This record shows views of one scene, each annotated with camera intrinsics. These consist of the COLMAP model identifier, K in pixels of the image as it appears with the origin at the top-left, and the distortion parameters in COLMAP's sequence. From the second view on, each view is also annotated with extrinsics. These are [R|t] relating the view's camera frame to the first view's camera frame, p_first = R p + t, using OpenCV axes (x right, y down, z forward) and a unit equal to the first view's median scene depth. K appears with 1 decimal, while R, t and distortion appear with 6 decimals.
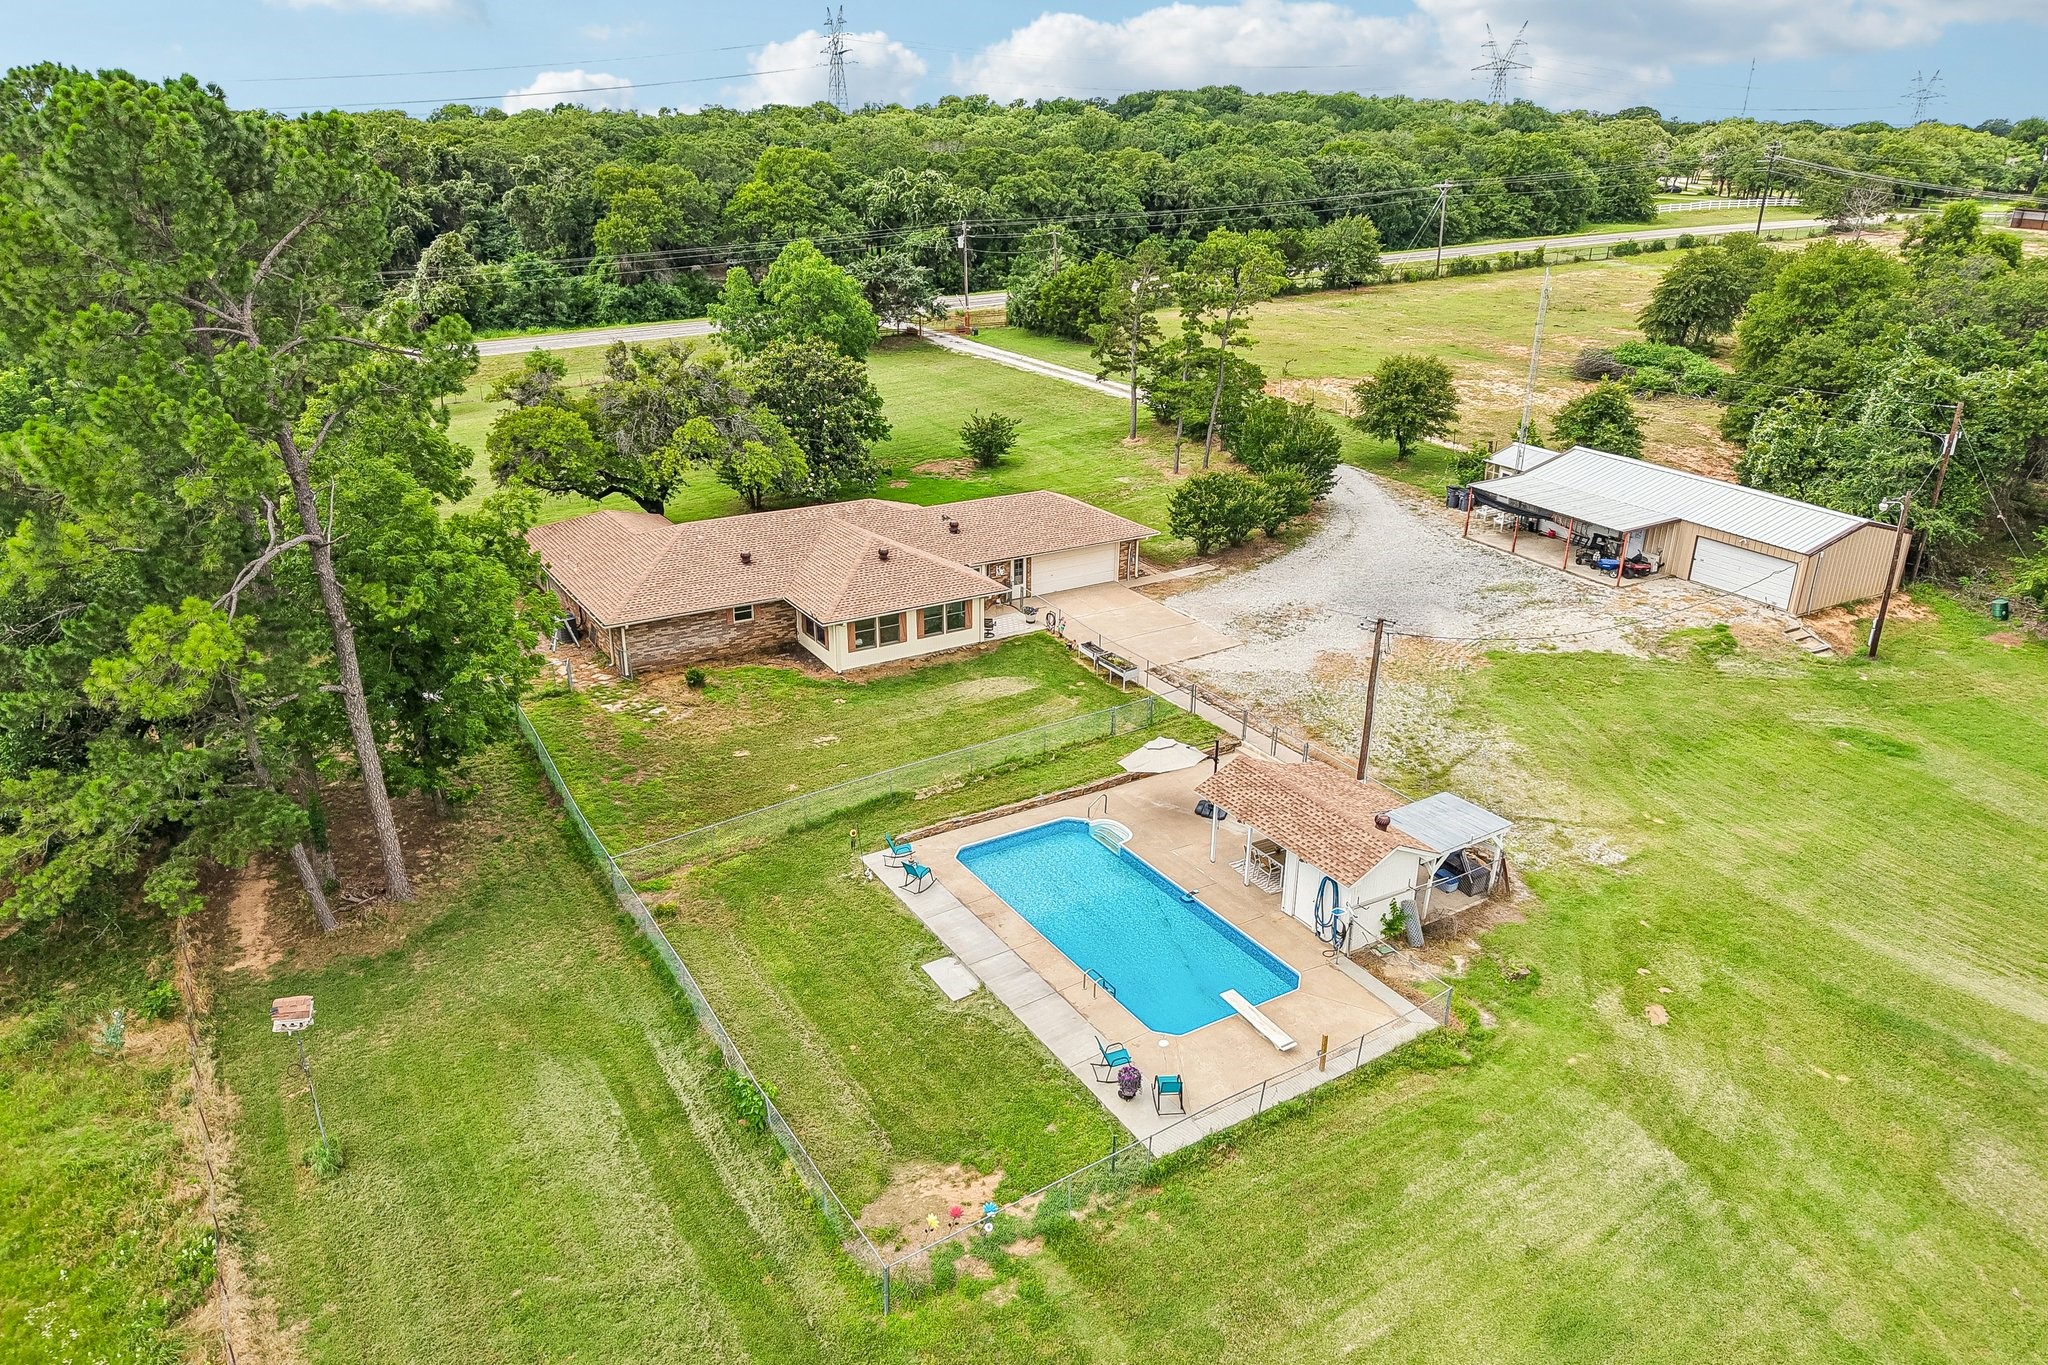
lens RADIAL K [[1381.4, 0, 1023.5], [0, 1381.4, 664.5], [0, 0, 1]] dist [0.024385, -0.017693]
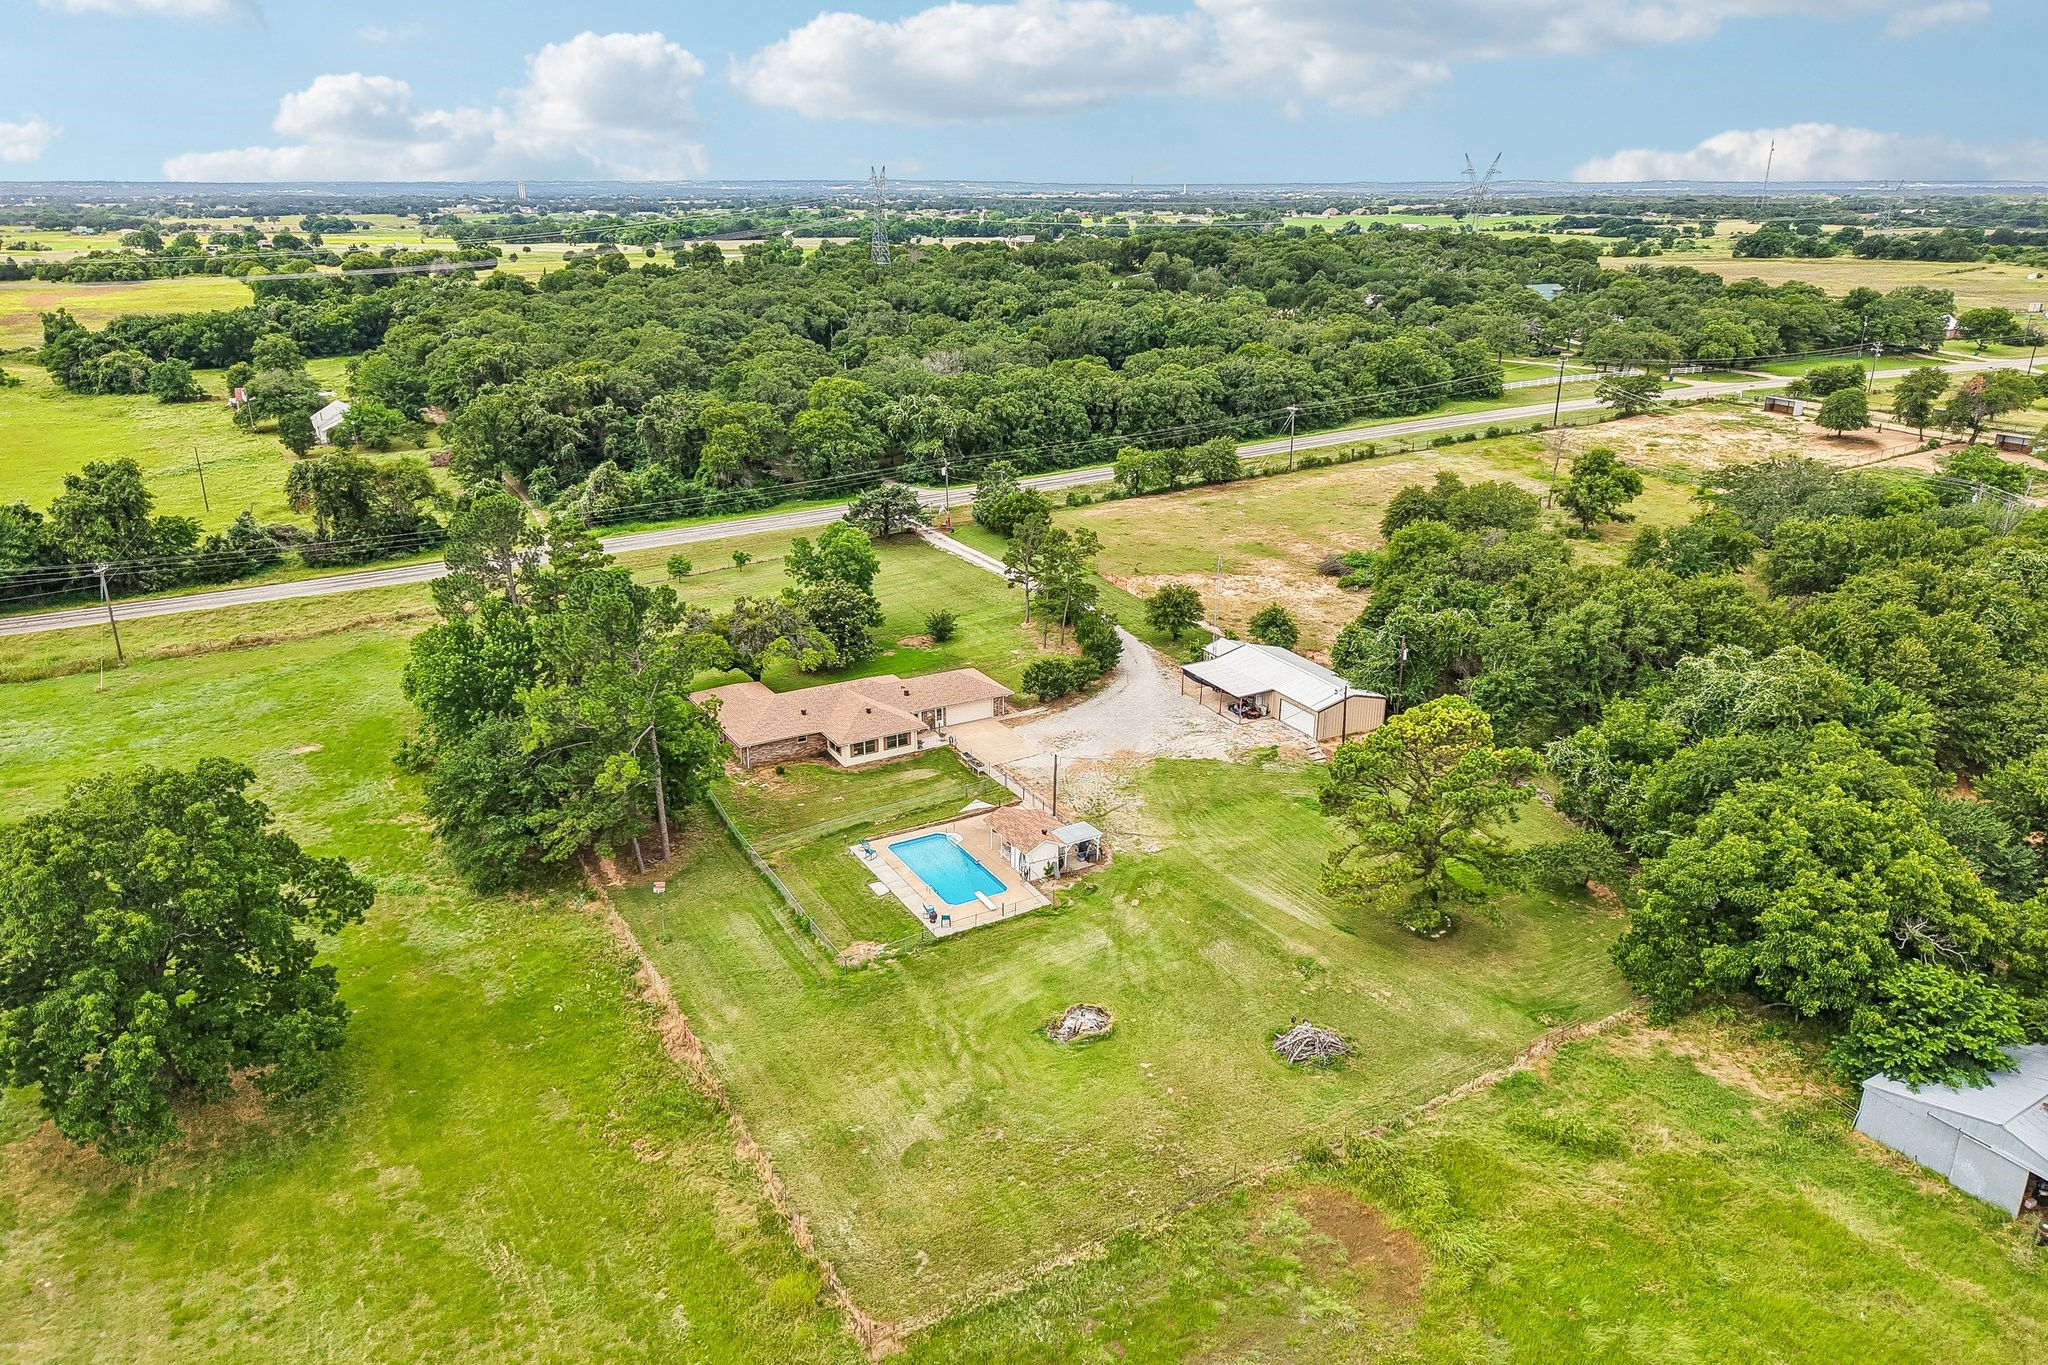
lens RADIAL K [[1386.9, 0, 1025.5], [0, 1386.9, 632.6], [0, 0, 1]] dist [0.088807, -0.002698]
pose [[0.999476, 0.002849, -0.032257, 0.210104], [-0.004917, 0.997925, -0.064197, -0.064312], [0.032008, 0.064322, 0.997416, -1.138385]]
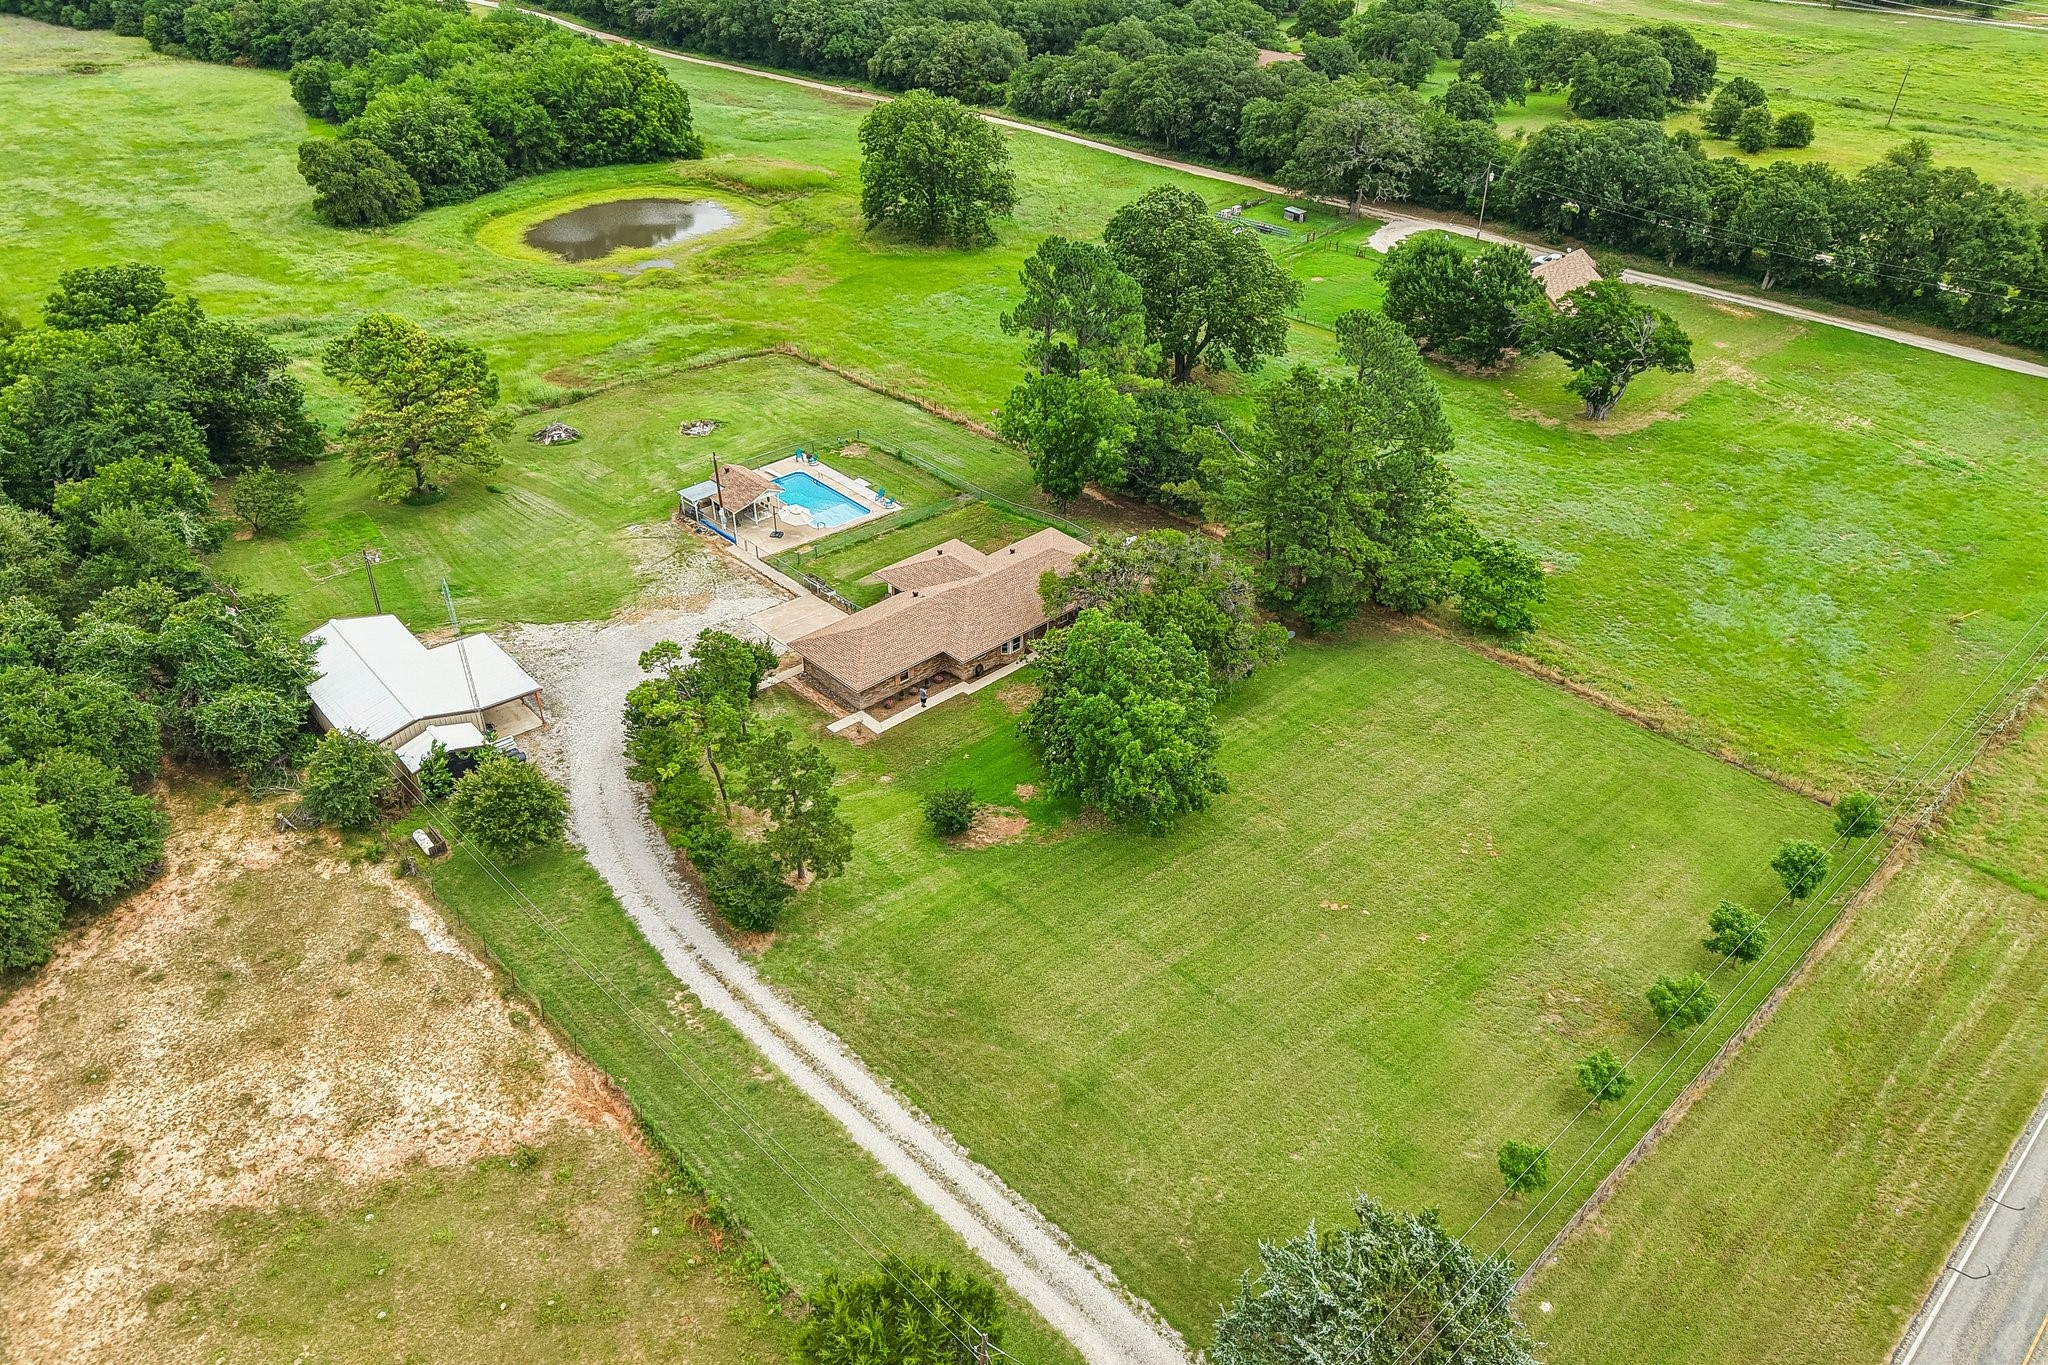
lens RADIAL K [[1381.4, 0, 1023.5], [0, 1381.4, 664.5], [0, 0, 1]] dist [0.024385, -0.017693]
pose [[-0.980996, 0.085558, -0.174147, 0.127288], [-0.092103, 0.584629, 0.806056, -1.553725], [0.170776, 0.806777, -0.565638, 2.252111]]
